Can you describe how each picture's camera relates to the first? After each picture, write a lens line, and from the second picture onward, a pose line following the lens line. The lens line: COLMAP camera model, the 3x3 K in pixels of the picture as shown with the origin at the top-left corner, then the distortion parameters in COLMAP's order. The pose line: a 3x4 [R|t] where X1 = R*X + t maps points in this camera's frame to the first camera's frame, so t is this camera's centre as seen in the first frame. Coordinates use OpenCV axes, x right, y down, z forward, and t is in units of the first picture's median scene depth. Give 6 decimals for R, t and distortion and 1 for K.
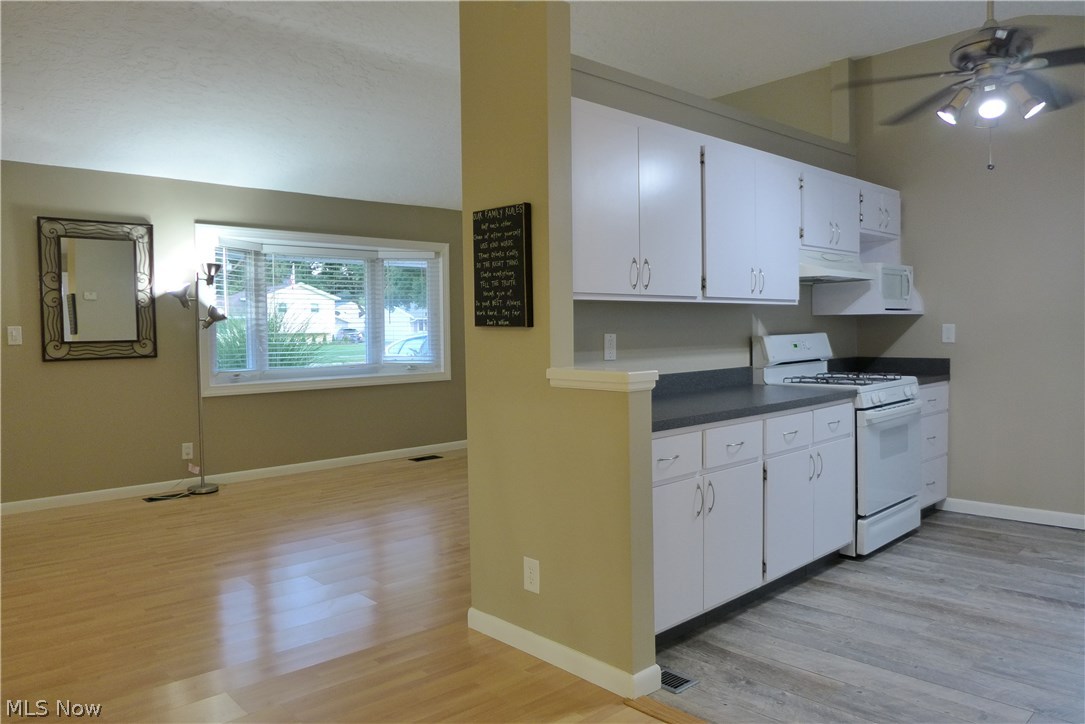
lens RADIAL K [[754.0, 0, 543.4], [0, 754.0, 355.5], [0, 0, 1]] dist [-0.049030, 0.022299]
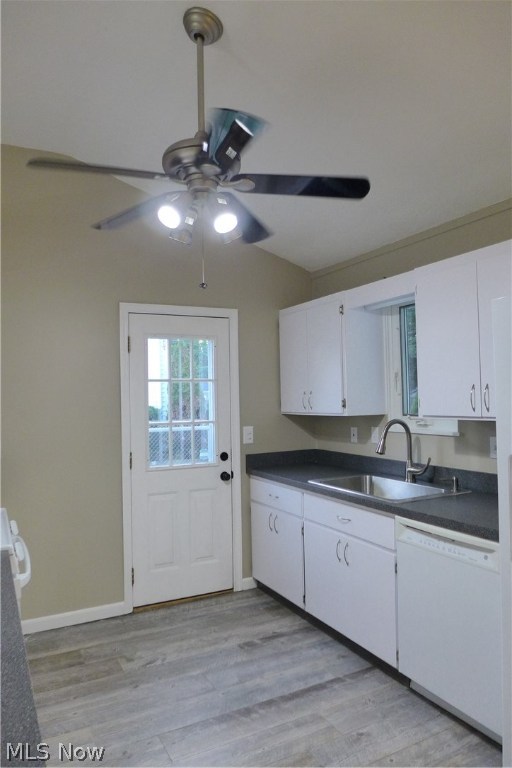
lens RADIAL K [[533.7, 0, 250.6], [0, 533.7, 385.4], [0, 0, 1]] dist [-0.049030, 0.022299]
pose [[0.272471, 0.033365, 0.961585, -0.014924], [0.046612, 0.997767, -0.047828, -0.079784], [-0.961034, 0.057853, 0.270308, 0.637124]]
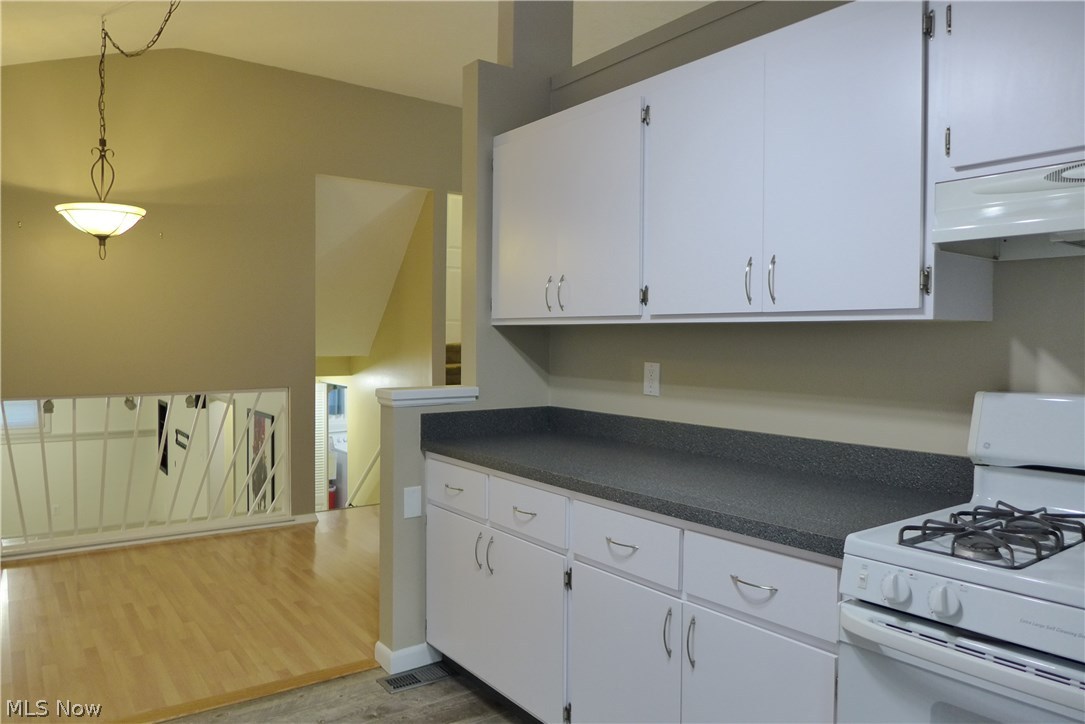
lens RADIAL K [[754.0, 0, 543.4], [0, 754.0, 355.5], [0, 0, 1]] dist [-0.049030, 0.022299]
pose [[-0.114406, 0.036499, -0.992763, 0.827054], [-0.044013, 0.998157, 0.041770, -0.059788], [0.992459, 0.048473, -0.112589, 0.898598]]
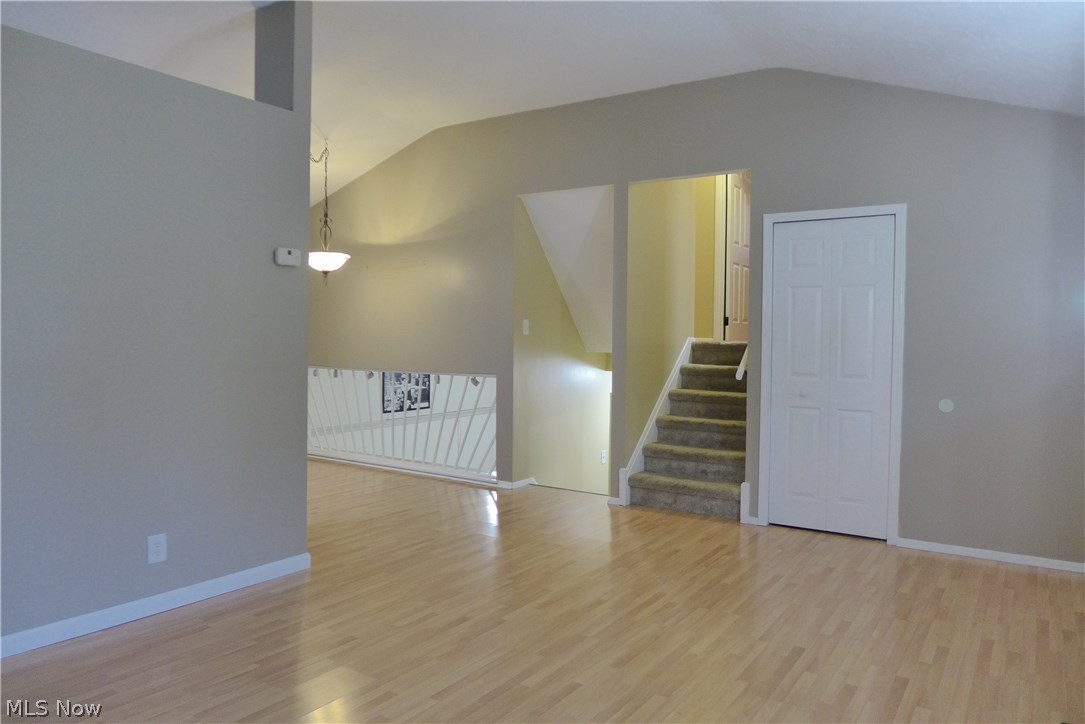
lens RADIAL K [[754.0, 0, 543.4], [0, 754.0, 355.5], [0, 0, 1]] dist [-0.049030, 0.022299]
pose [[-0.978822, 0.010480, -0.204443, -0.222747], [-0.003073, 0.997824, 0.065860, -0.076843], [0.204688, 0.065094, -0.976660, 1.932682]]
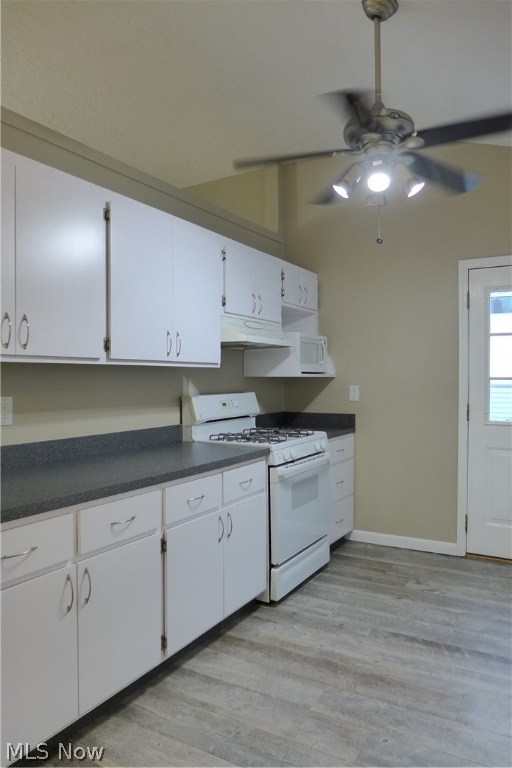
lens RADIAL K [[533.7, 0, 250.6], [0, 533.7, 385.4], [0, 0, 1]] dist [-0.049030, 0.022299]
pose [[0.961592, 0.010728, 0.274275, 0.185085], [-0.003849, 0.999665, -0.025608, -0.024859], [-0.274458, 0.023568, 0.961310, 0.273492]]
